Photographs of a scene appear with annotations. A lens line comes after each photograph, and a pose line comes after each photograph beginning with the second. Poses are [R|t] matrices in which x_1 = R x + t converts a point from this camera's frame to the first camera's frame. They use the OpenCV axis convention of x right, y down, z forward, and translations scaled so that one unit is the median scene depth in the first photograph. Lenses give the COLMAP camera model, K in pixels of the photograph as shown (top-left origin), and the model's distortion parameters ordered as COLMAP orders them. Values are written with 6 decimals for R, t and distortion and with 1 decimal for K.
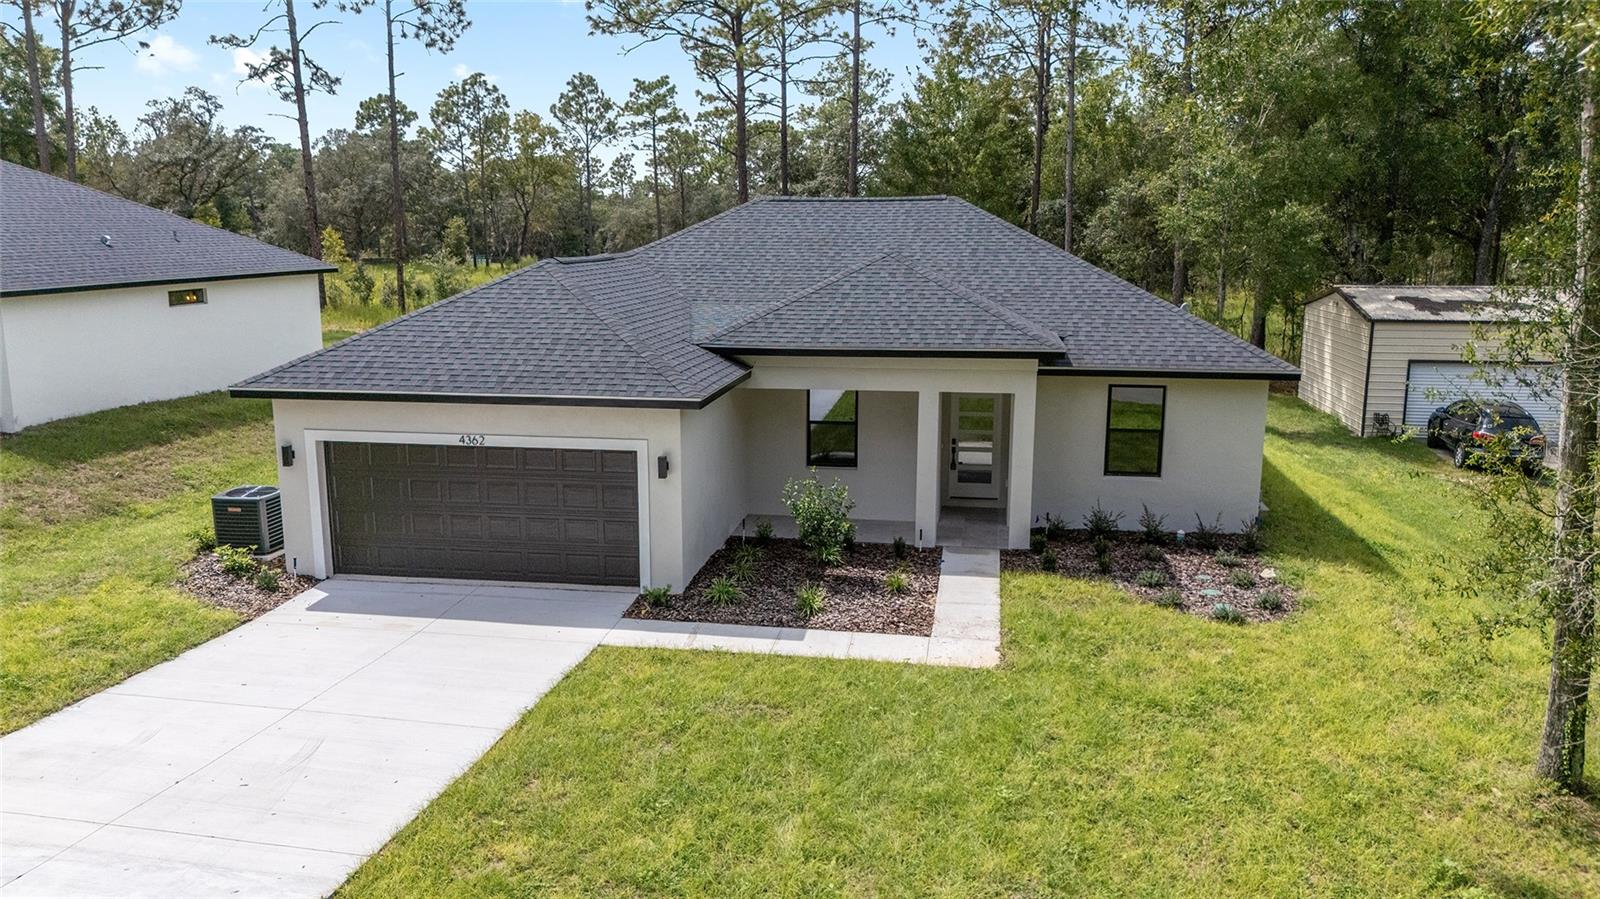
lens RADIAL K [[1177.0, 0, 811.8], [0, 1177.0, 454.6], [0, 0, 1]] dist [0.059755, -0.064407]
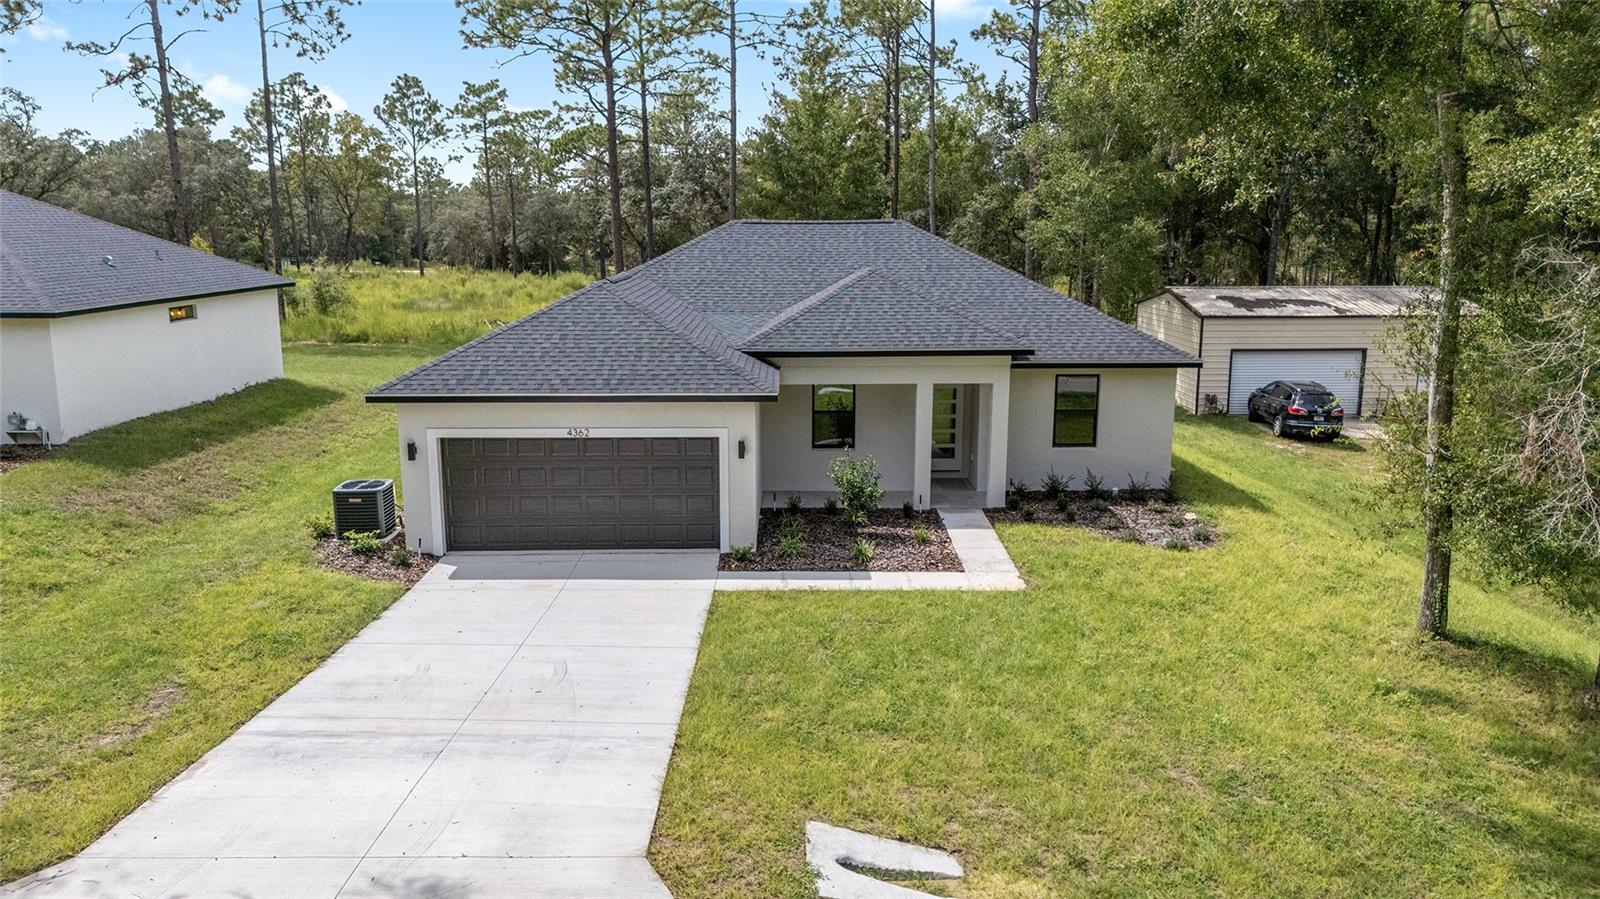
lens RADIAL K [[1177.0, 0, 814.6], [0, 1177.0, 448.0], [0, 0, 1]] dist [0.059755, -0.064407]
pose [[0.985192, -0.033980, 0.168056, -0.228486], [0.034511, 0.999404, -0.000238, 0.010899], [-0.167947, 0.006034, 0.985778, -0.205254]]
